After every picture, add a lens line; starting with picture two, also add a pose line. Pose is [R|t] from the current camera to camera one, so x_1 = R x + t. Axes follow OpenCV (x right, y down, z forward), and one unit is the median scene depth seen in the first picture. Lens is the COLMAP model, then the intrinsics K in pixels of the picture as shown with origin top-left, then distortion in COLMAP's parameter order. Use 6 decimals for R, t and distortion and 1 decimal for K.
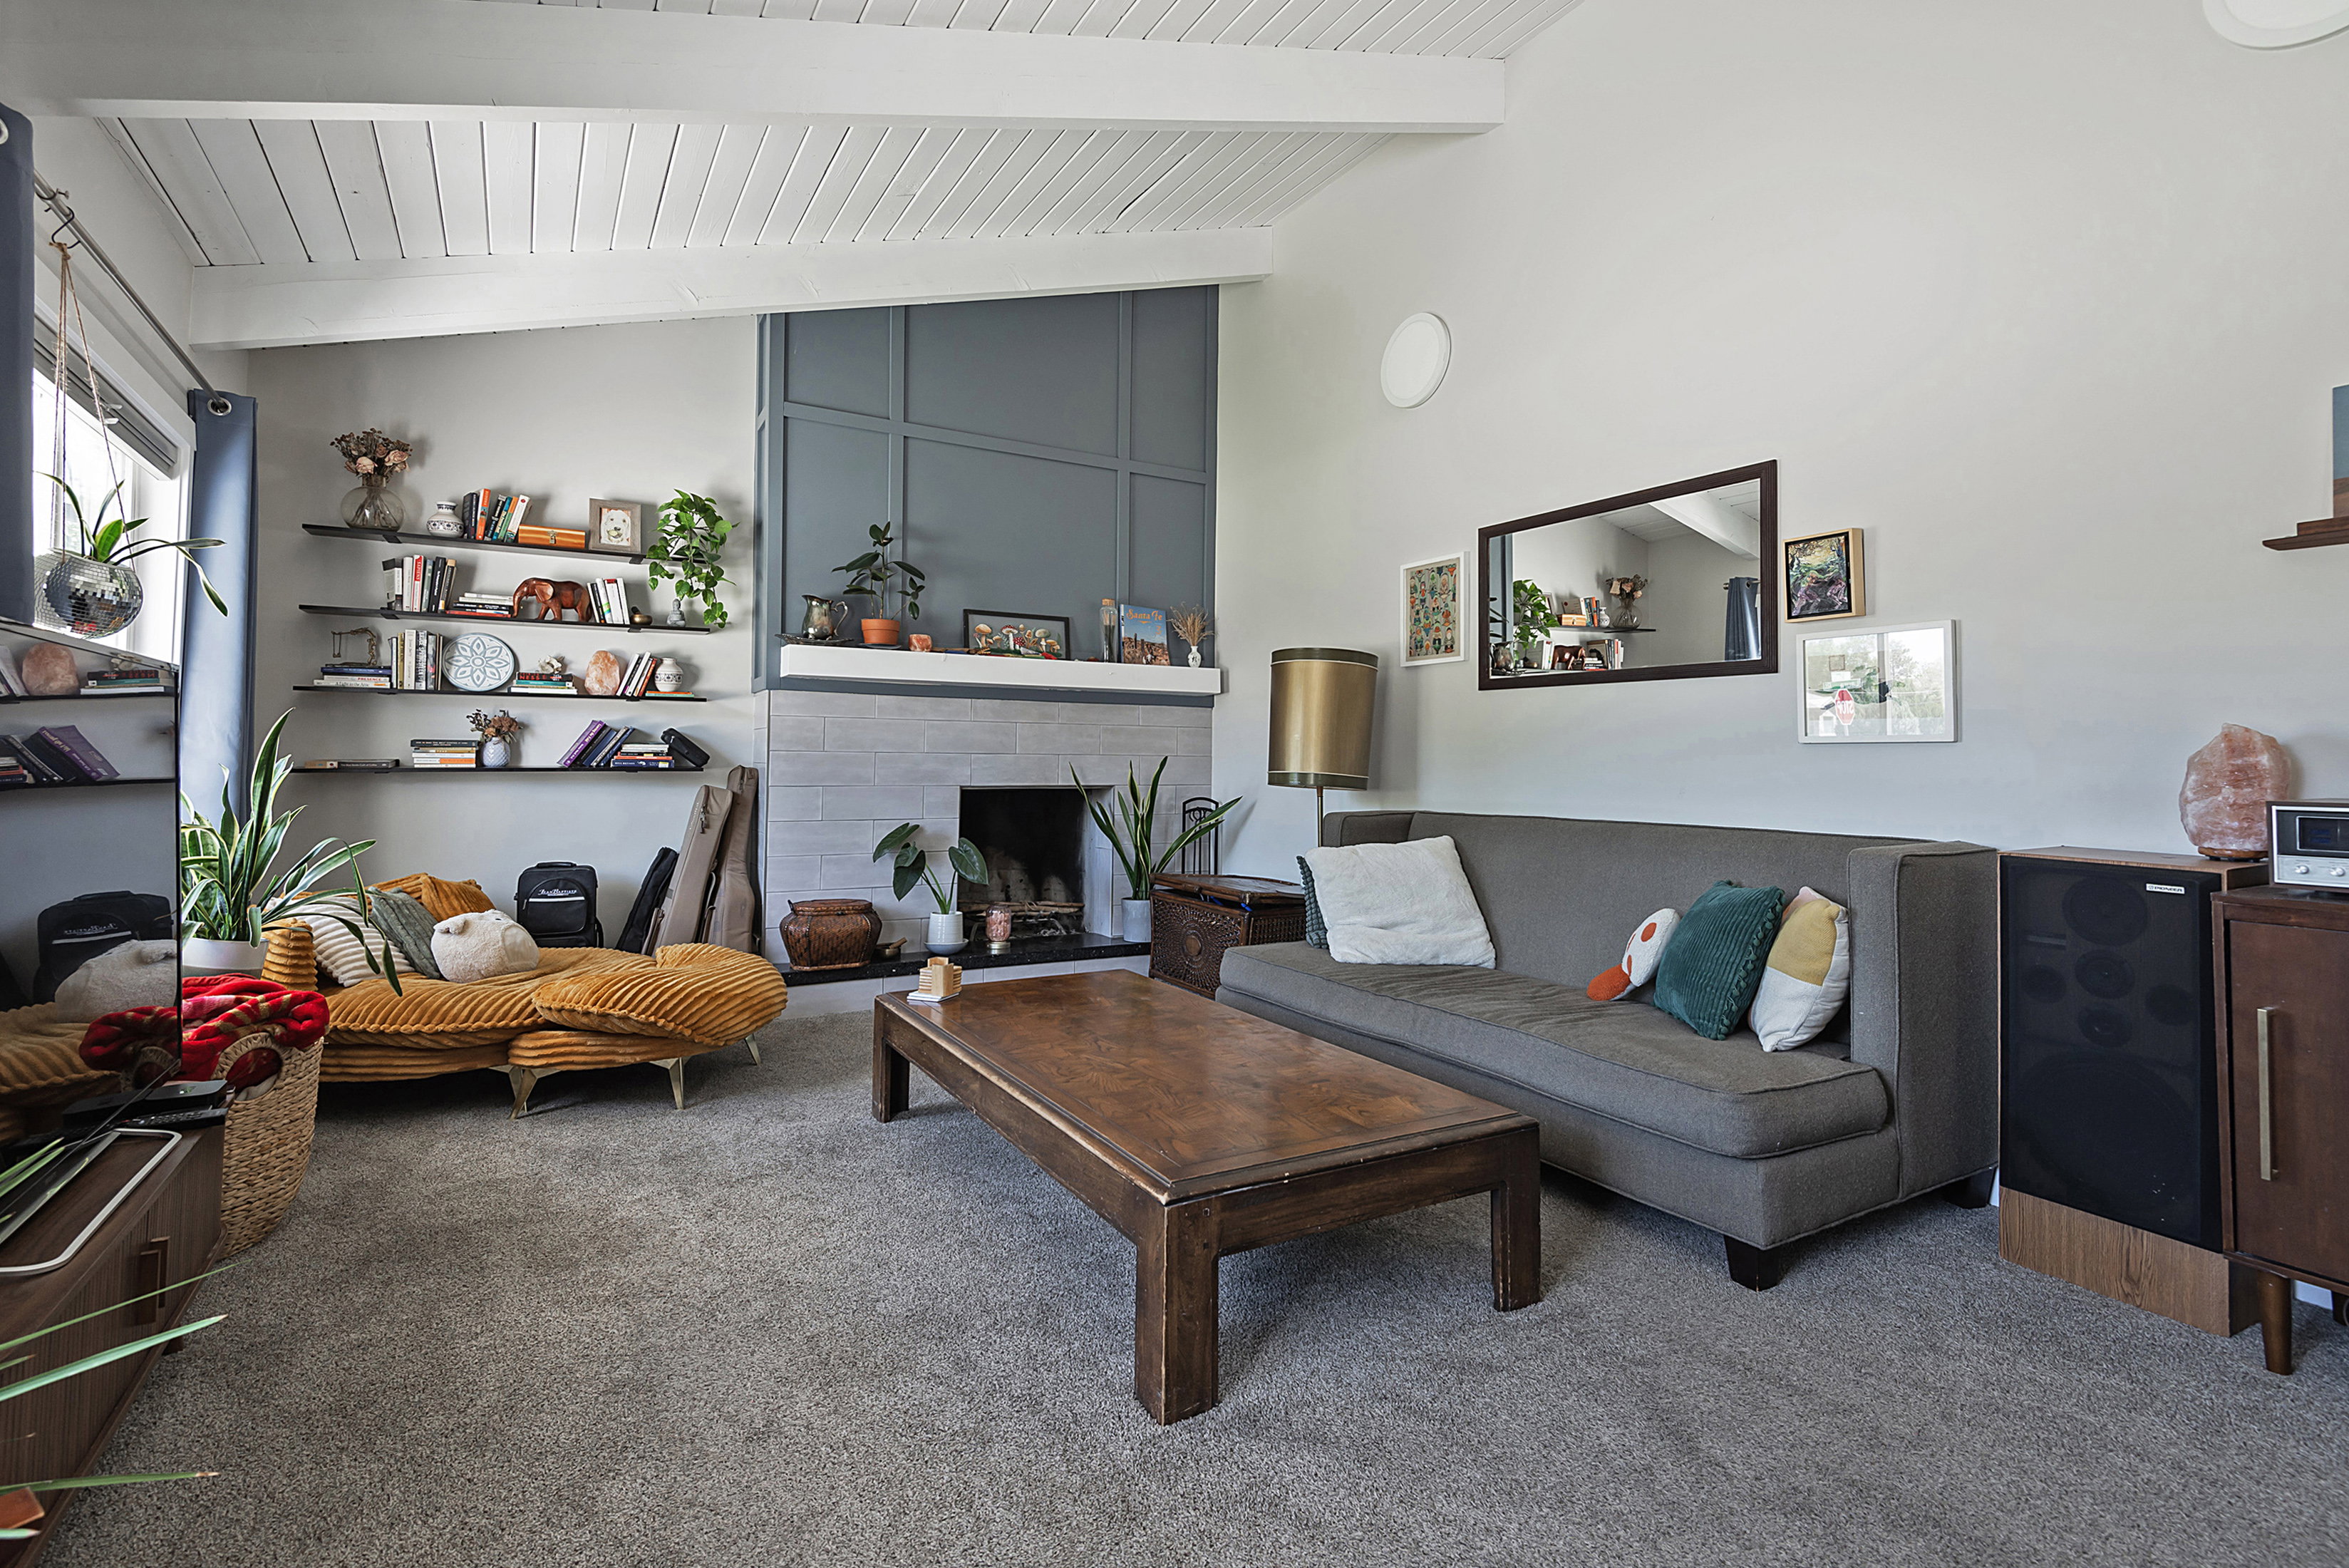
lens RADIAL K [[1067.3, 0, 1166.8], [0, 1067.3, 716.3], [0, 0, 1]] dist [0.042046, -0.027225]
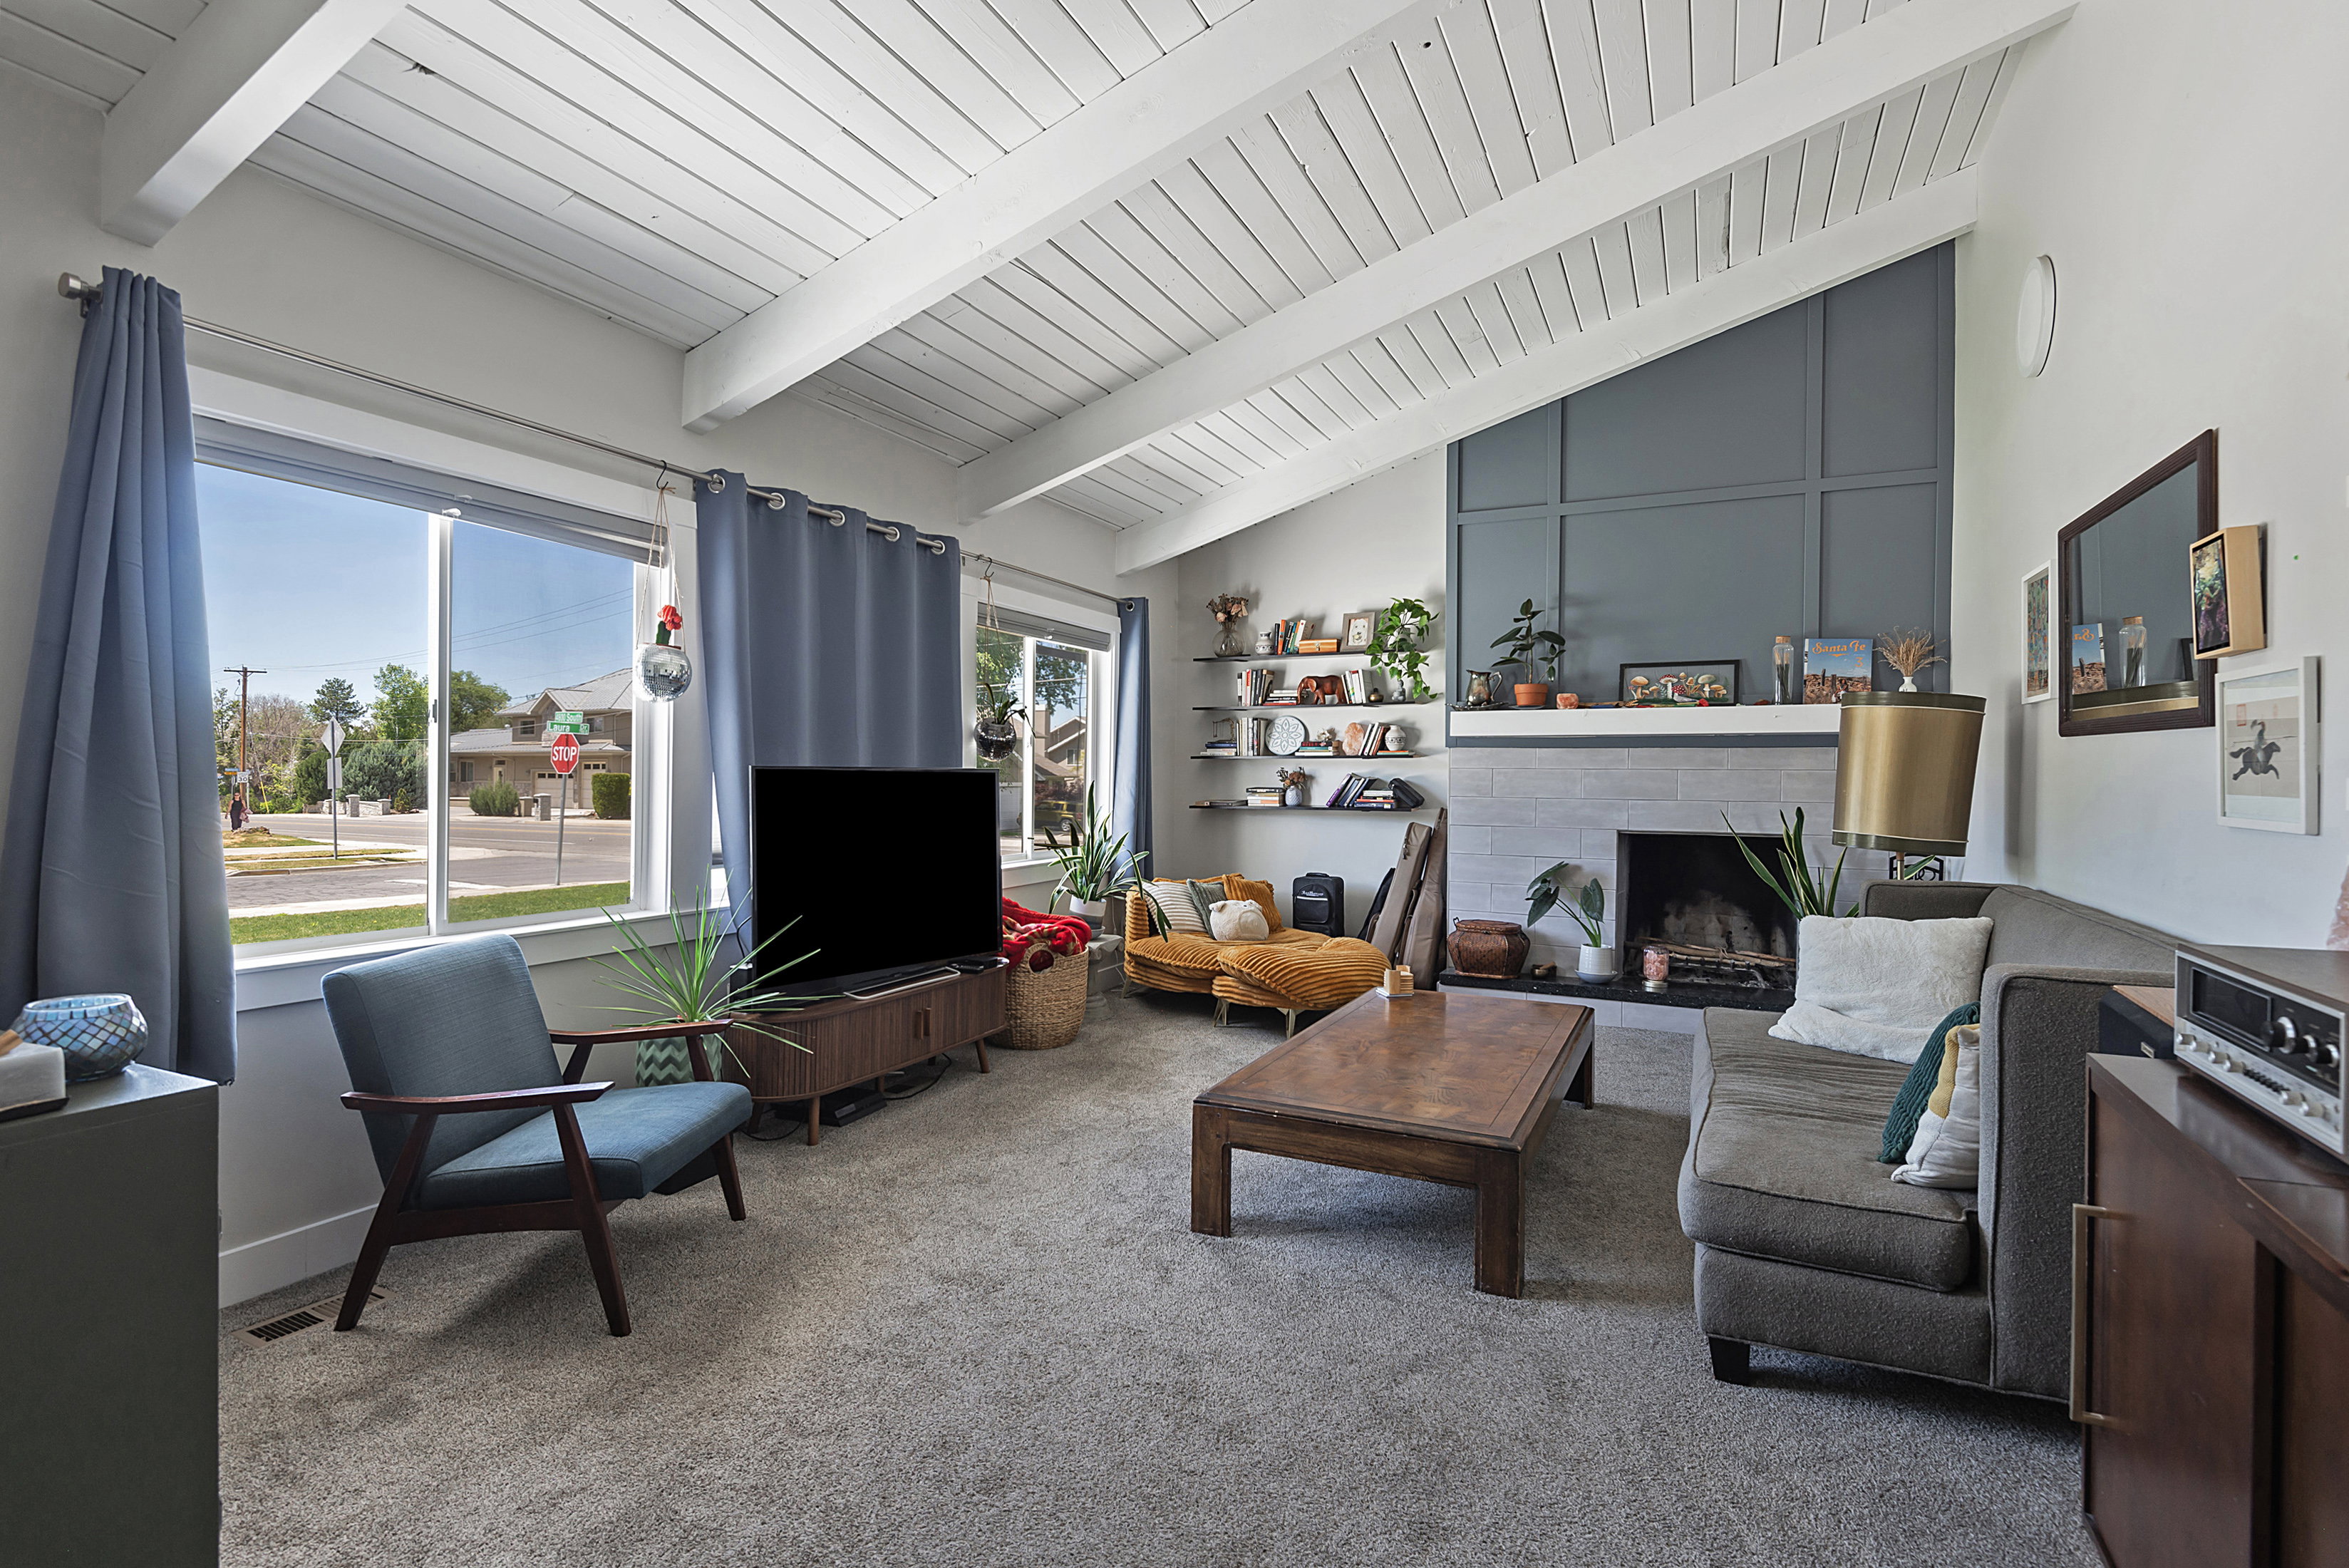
lens RADIAL K [[1079.2, 0, 1174.8], [0, 1079.2, 753.4], [0, 0, 1]] dist [0.037934, -0.034451]
pose [[0.579033, -0.020589, -0.815044, 0.474341], [0.033836, 0.999427, -0.001208, -0.027633], [0.814602, -0.026879, 0.579398, 0.010256]]
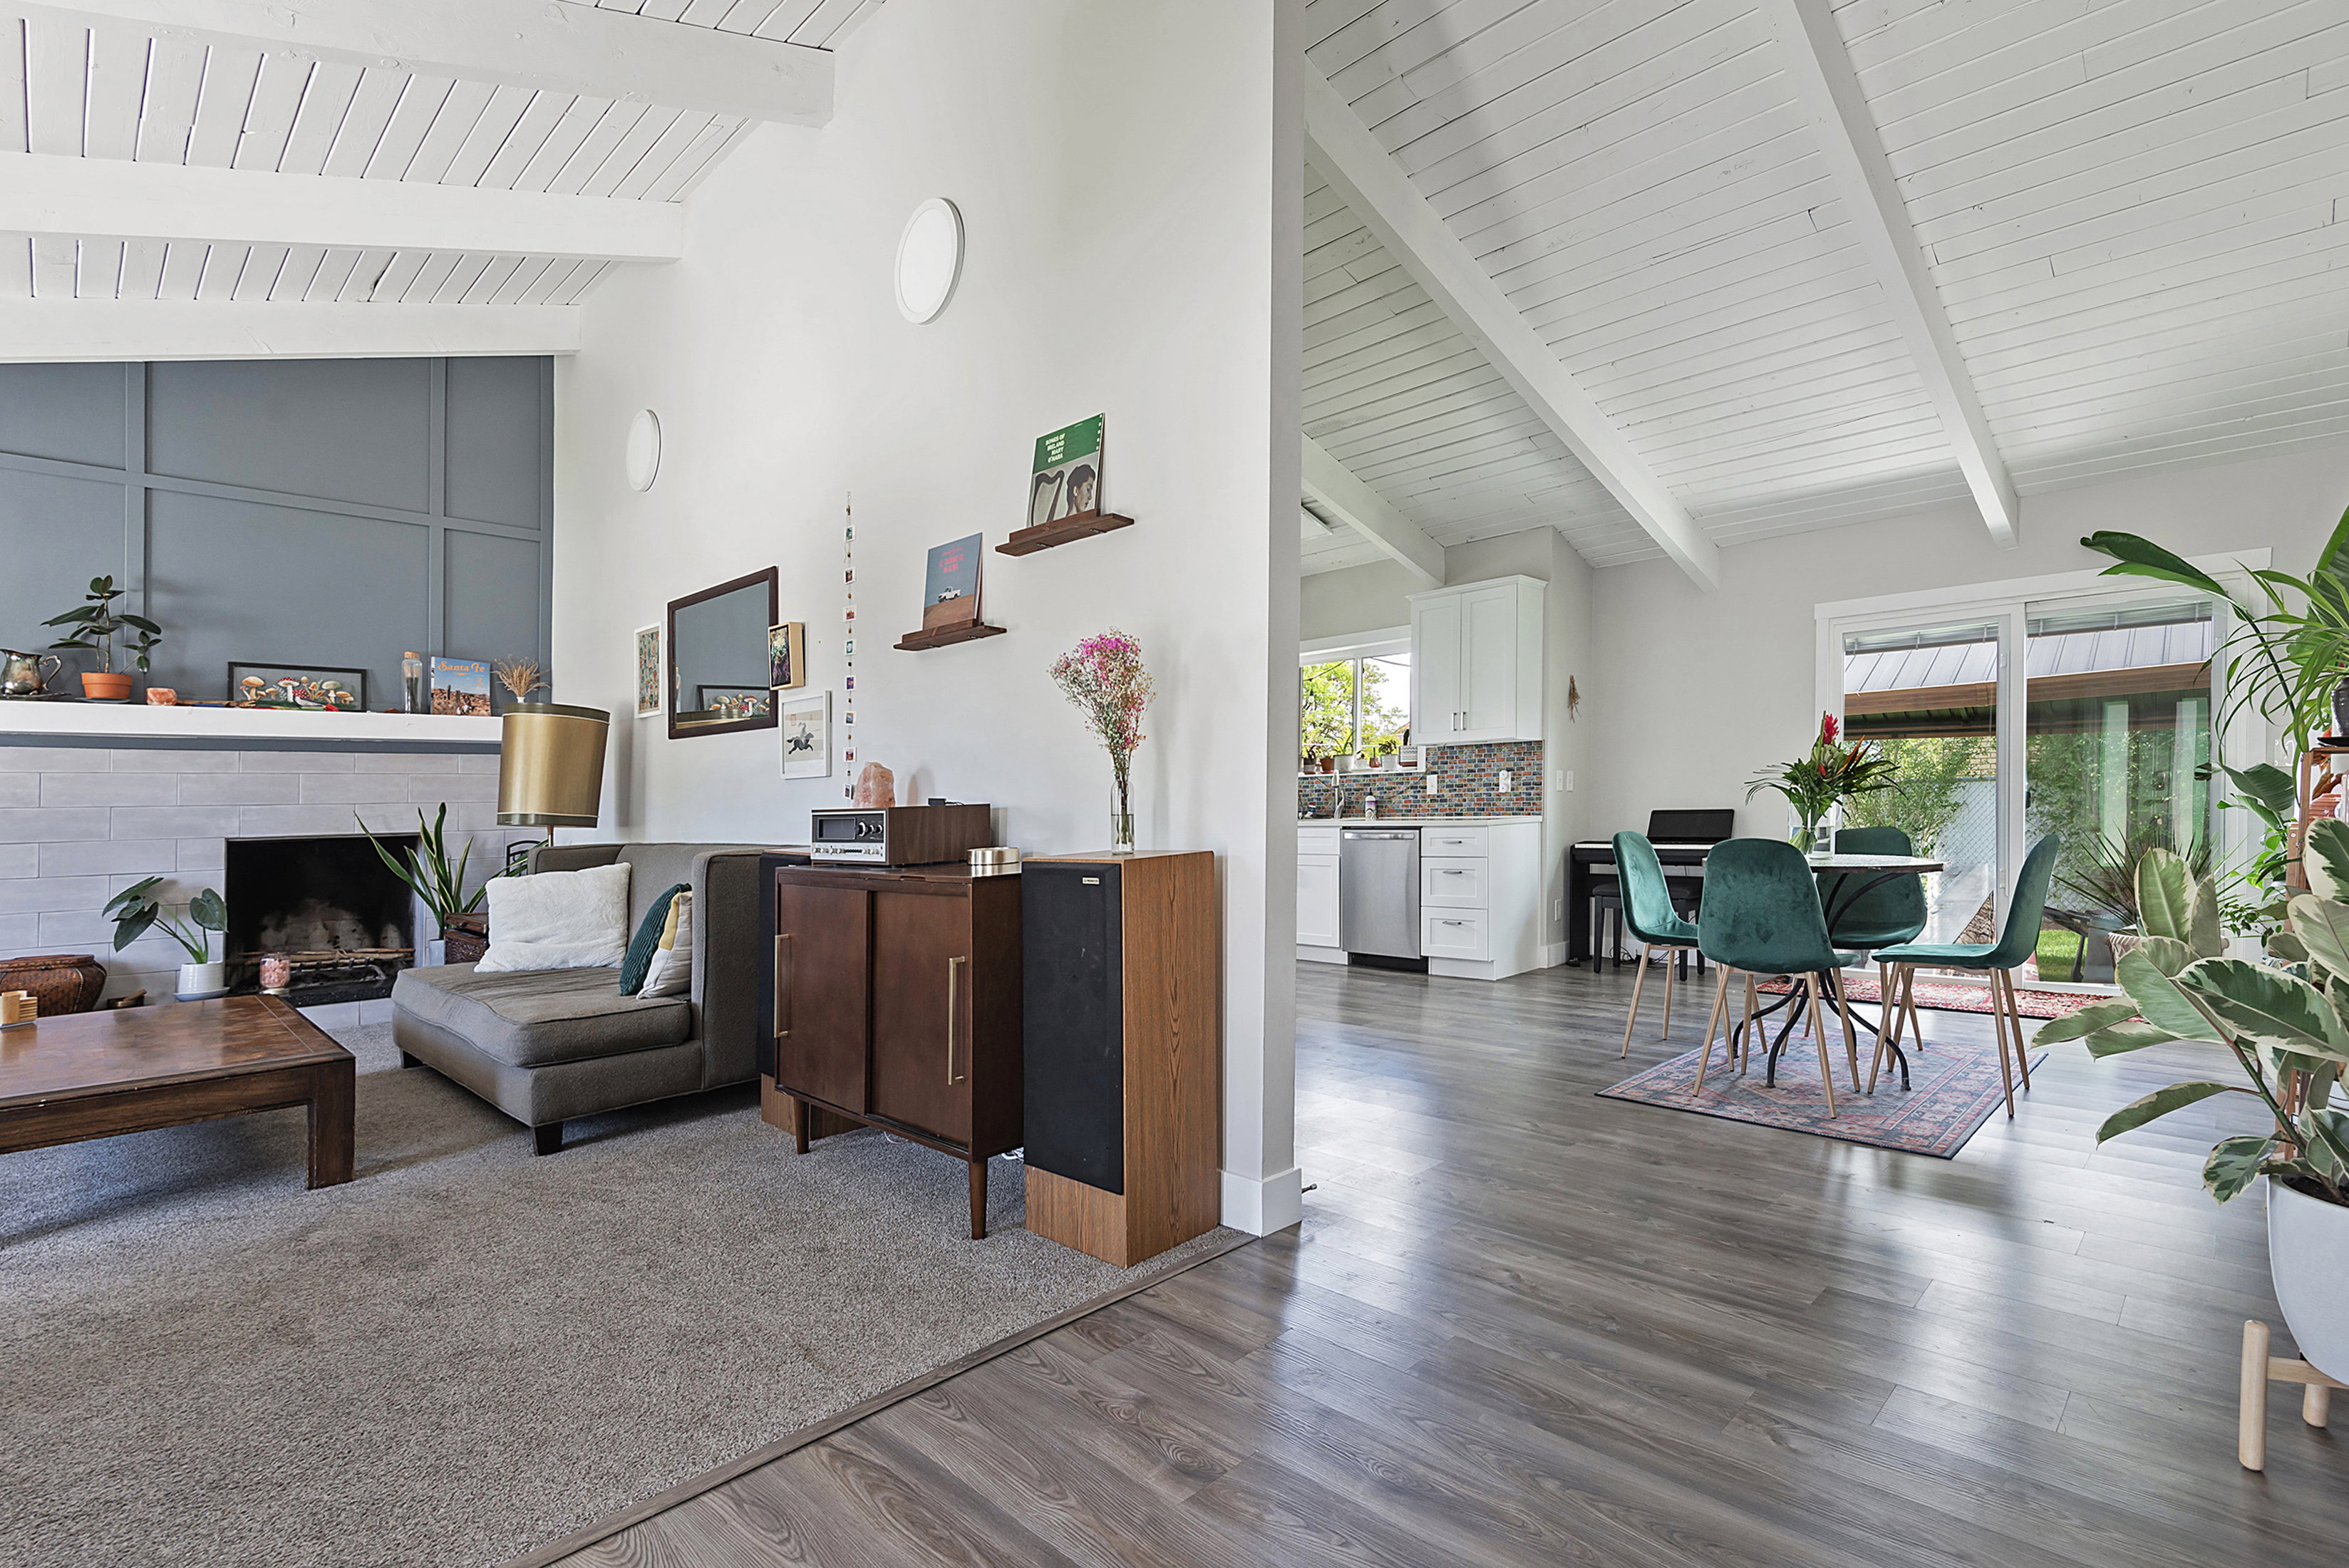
lens RADIAL K [[1117.7, 0, 1225.2], [0, 1117.7, 779.2], [0, 0, 1]] dist [0.003497, -0.007288]
pose [[0.956112, -0.022511, 0.292134, 0.434910], [0.016686, 0.999610, 0.022415, 0.002173], [-0.292524, -0.016556, 0.956115, -0.303619]]
